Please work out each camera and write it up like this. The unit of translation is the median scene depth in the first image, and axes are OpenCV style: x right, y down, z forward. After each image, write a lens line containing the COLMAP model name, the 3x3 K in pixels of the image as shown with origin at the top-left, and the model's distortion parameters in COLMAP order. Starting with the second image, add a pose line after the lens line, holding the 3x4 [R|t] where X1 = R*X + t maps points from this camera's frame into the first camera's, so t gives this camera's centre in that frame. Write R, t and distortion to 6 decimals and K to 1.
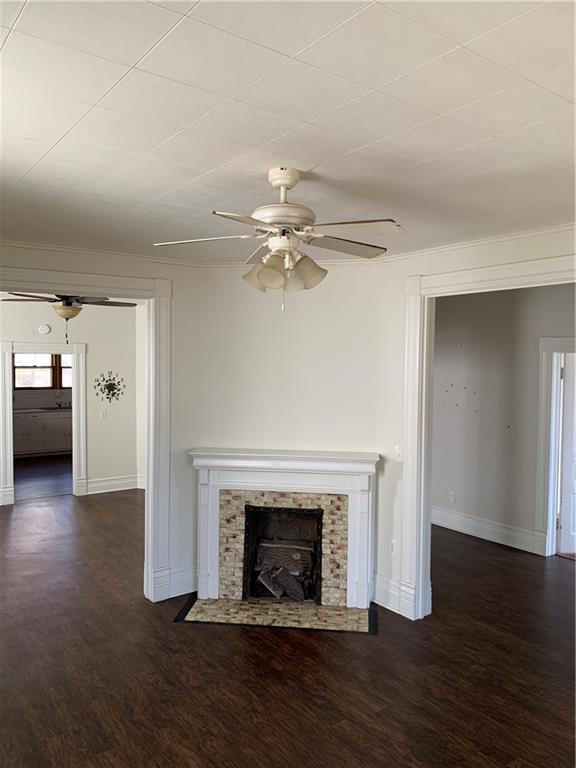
lens RADIAL K [[586.5, 0, 291.1], [0, 586.5, 383.4], [0, 0, 1]] dist [0.047454, -0.025855]
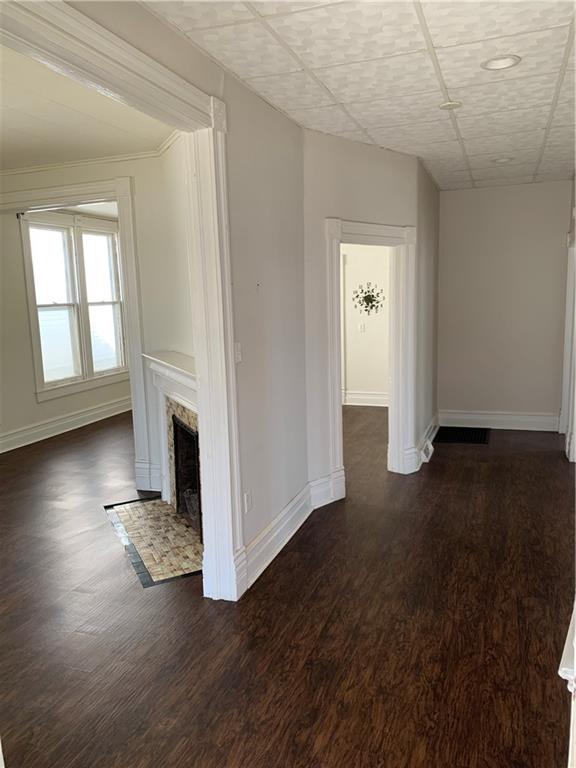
lens RADIAL K [[586.5, 0, 291.1], [0, 586.5, 382.2], [0, 0, 1]] dist [0.047454, -0.025855]
pose [[0.538419, 0.102325, -0.836442, 0.801645], [0.000051, 0.992596, 0.121461, 0.044701], [0.842677, -0.065440, 0.534427, 0.673173]]
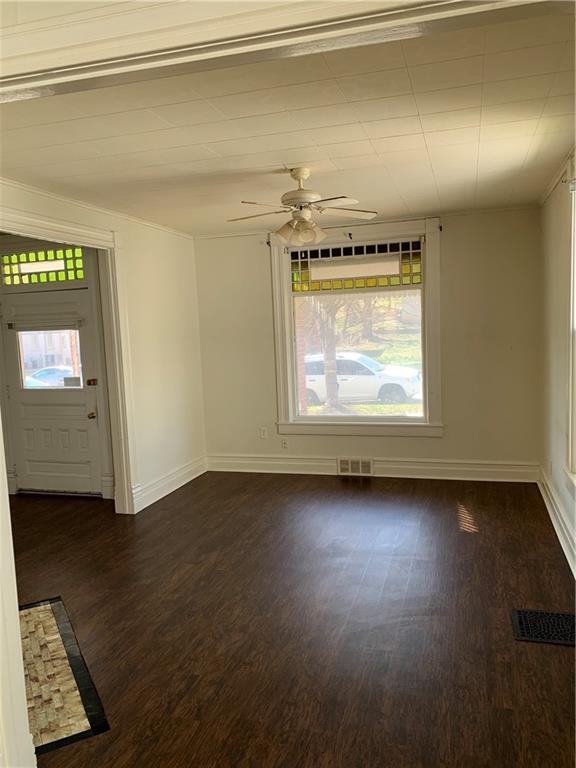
lens RADIAL K [[586.5, 0, 292.2], [0, 586.5, 381.9], [0, 0, 1]] dist [0.047454, -0.025855]
pose [[-0.575096, -0.069368, 0.815139, -0.624084], [0.074484, 0.987820, 0.136613, 0.002575], [-0.814688, 0.139281, -0.562925, 0.940420]]
